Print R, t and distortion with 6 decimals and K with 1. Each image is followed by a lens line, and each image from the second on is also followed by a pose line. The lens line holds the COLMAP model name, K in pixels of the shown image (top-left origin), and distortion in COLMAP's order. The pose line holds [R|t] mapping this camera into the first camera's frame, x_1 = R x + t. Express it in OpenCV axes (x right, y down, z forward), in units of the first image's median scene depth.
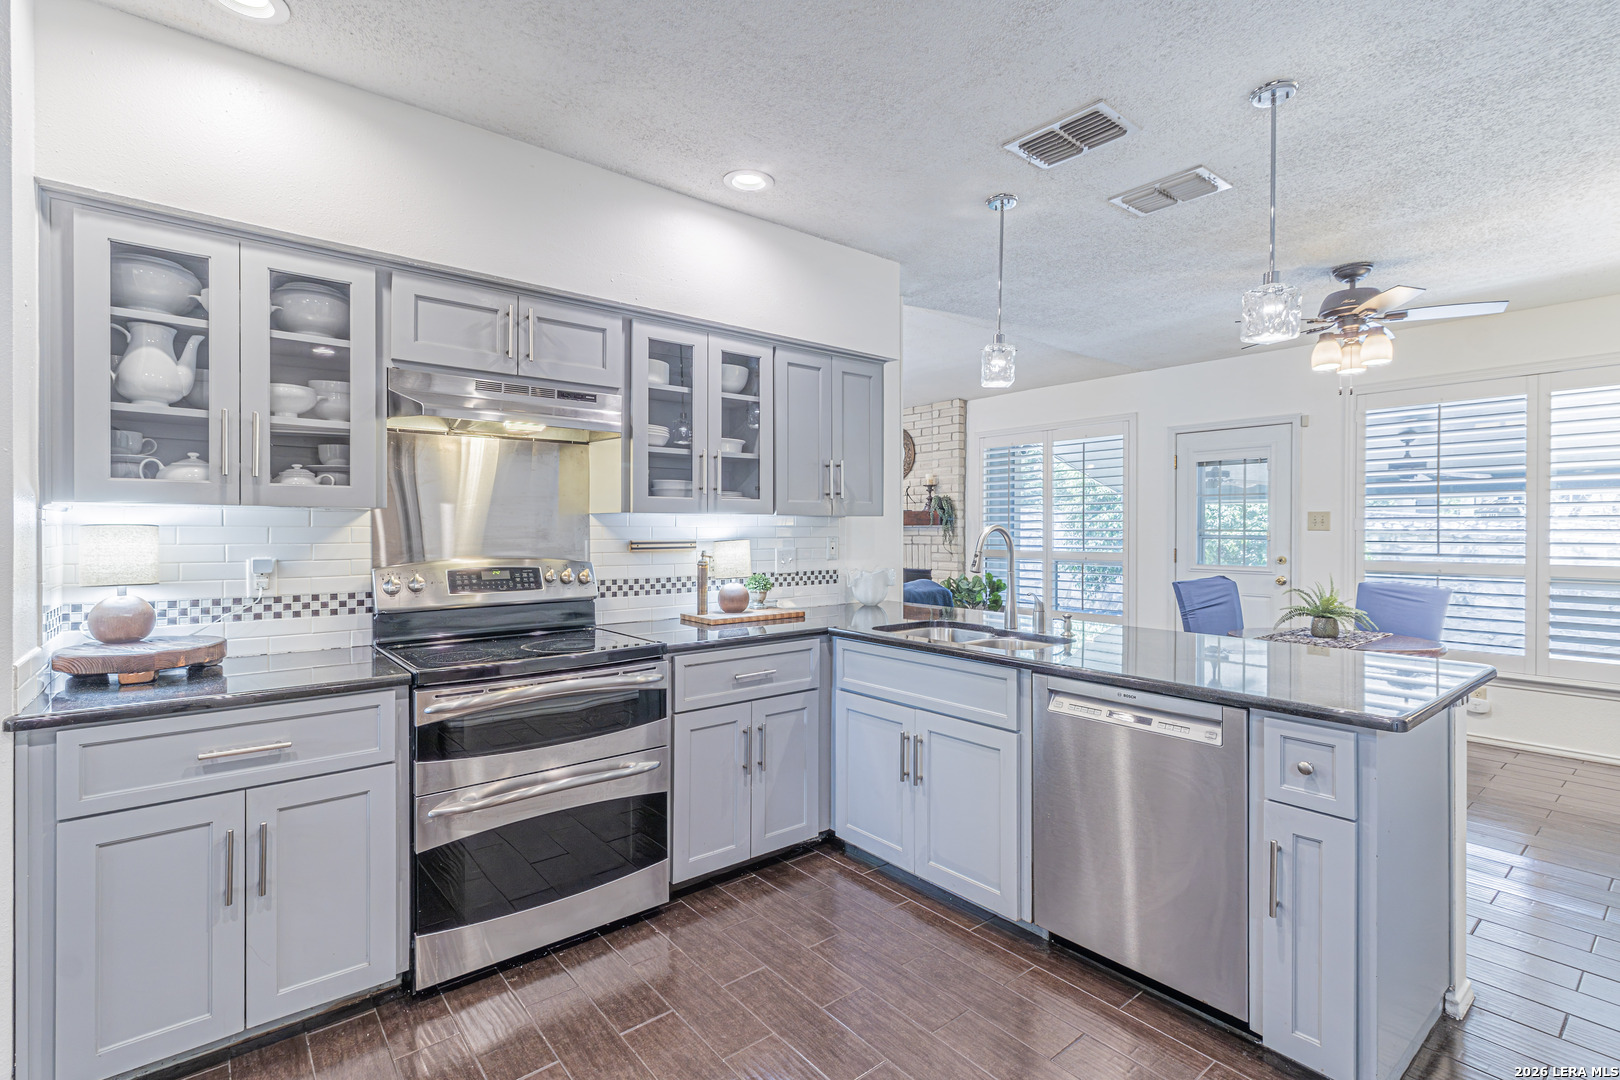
lens RADIAL K [[752.2, 0, 804.7], [0, 752.2, 535.6], [0, 0, 1]] dist [0.000960, -0.000004]
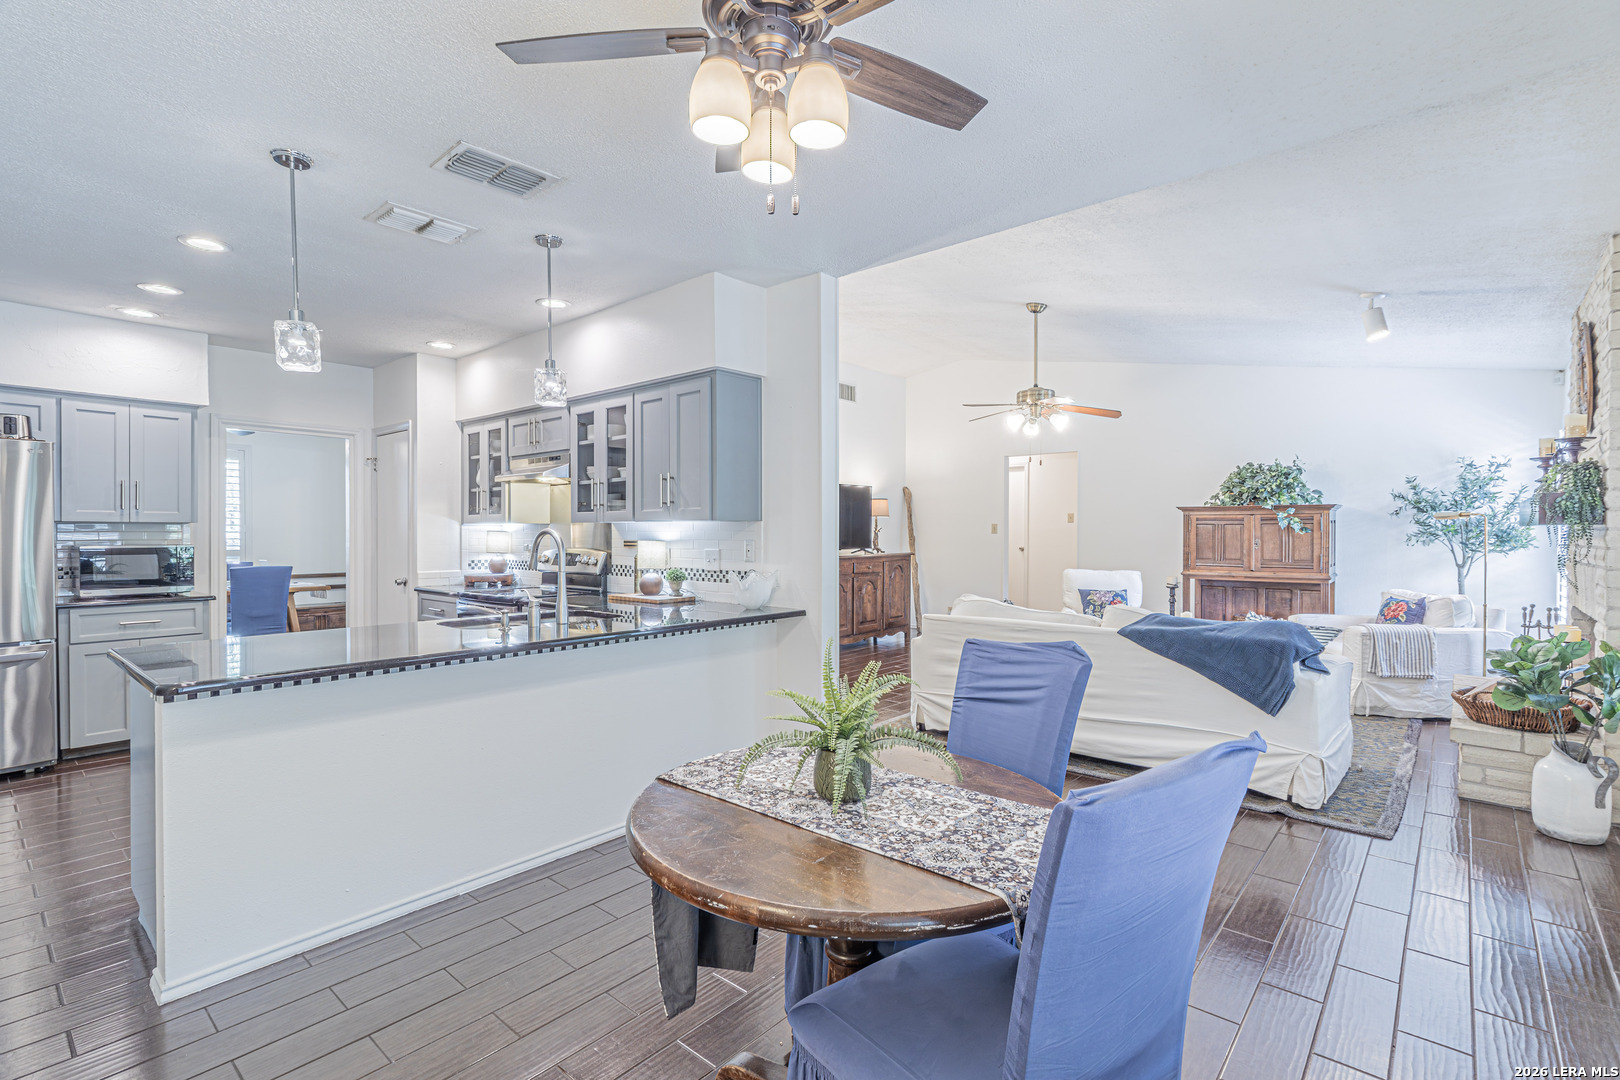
lens RADIAL K [[759.7, 0, 810.0], [0, 759.7, 540.0], [0, 0, 1]] dist [-0.000707, -0.000563]
pose [[0.168617, 0.006993, -0.985657, 1.342746], [-0.009396, 0.999941, 0.005487, -0.005502], [0.985637, 0.008336, 0.168673, 1.100607]]
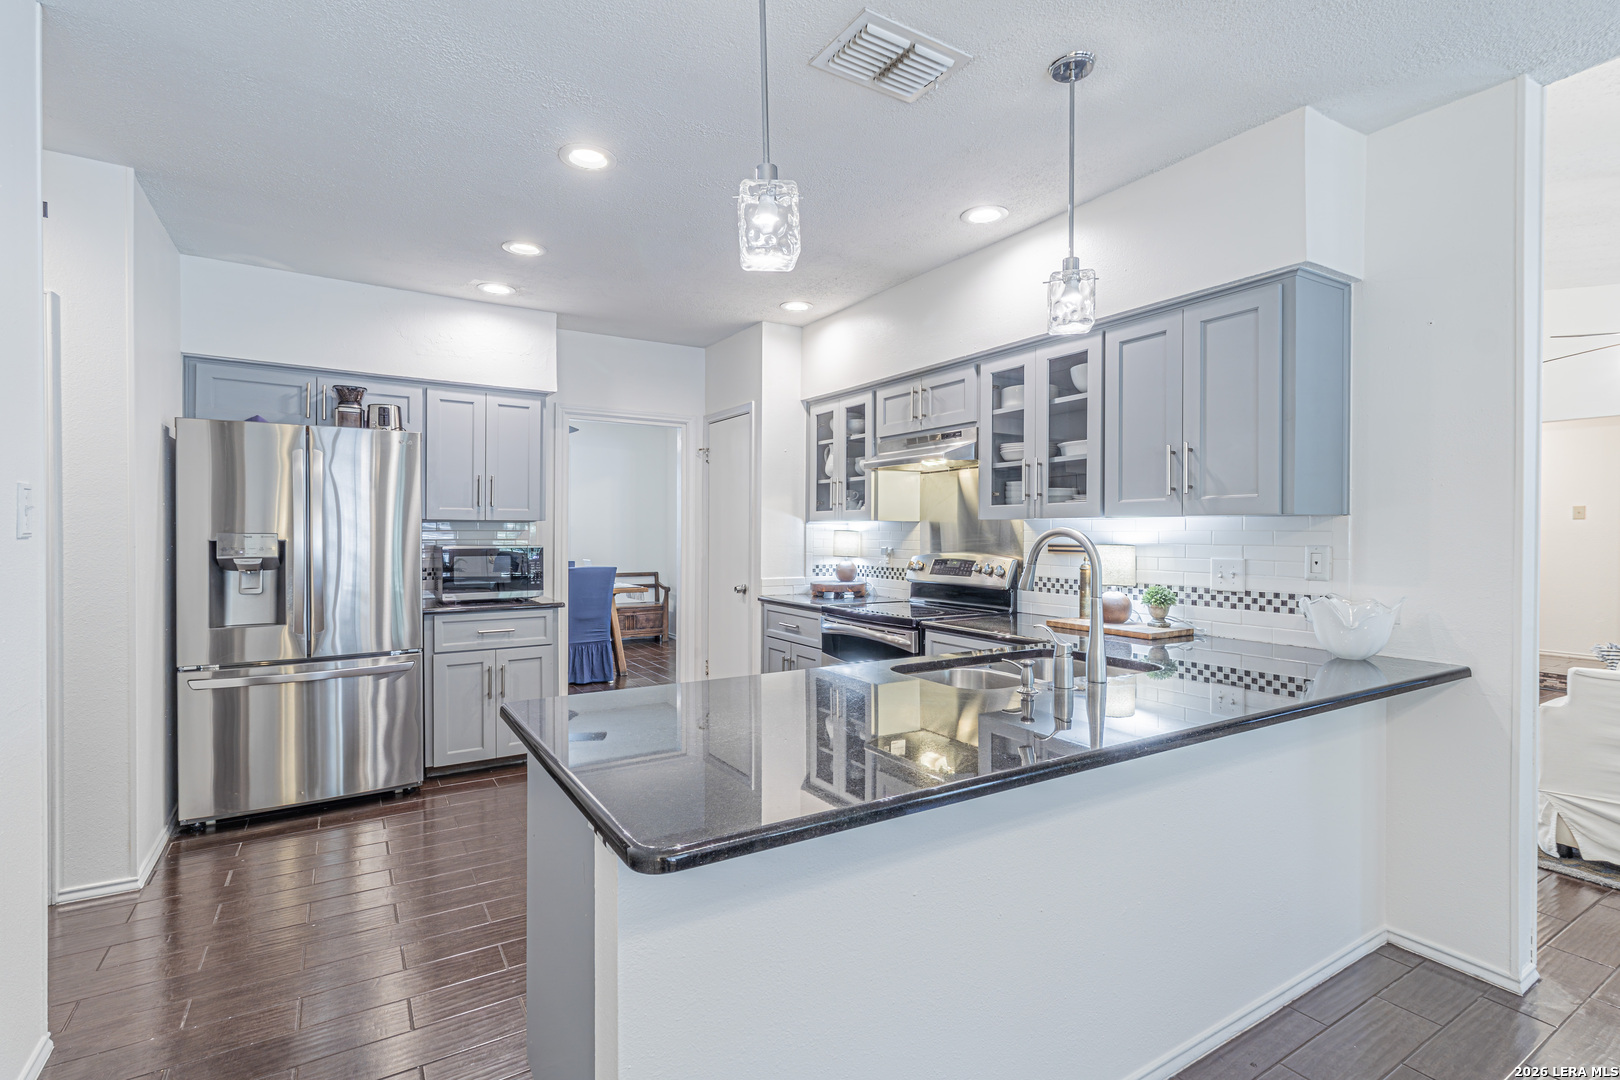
lens RADIAL K [[752.2, 0, 804.7], [0, 752.2, 535.6], [0, 0, 1]] dist [0.000960, -0.000004]
pose [[-0.126824, 0.003715, -0.991918, 0.918090], [-0.011735, 0.999917, 0.005246, -0.006407], [0.991856, 0.012306, -0.126770, 0.774810]]
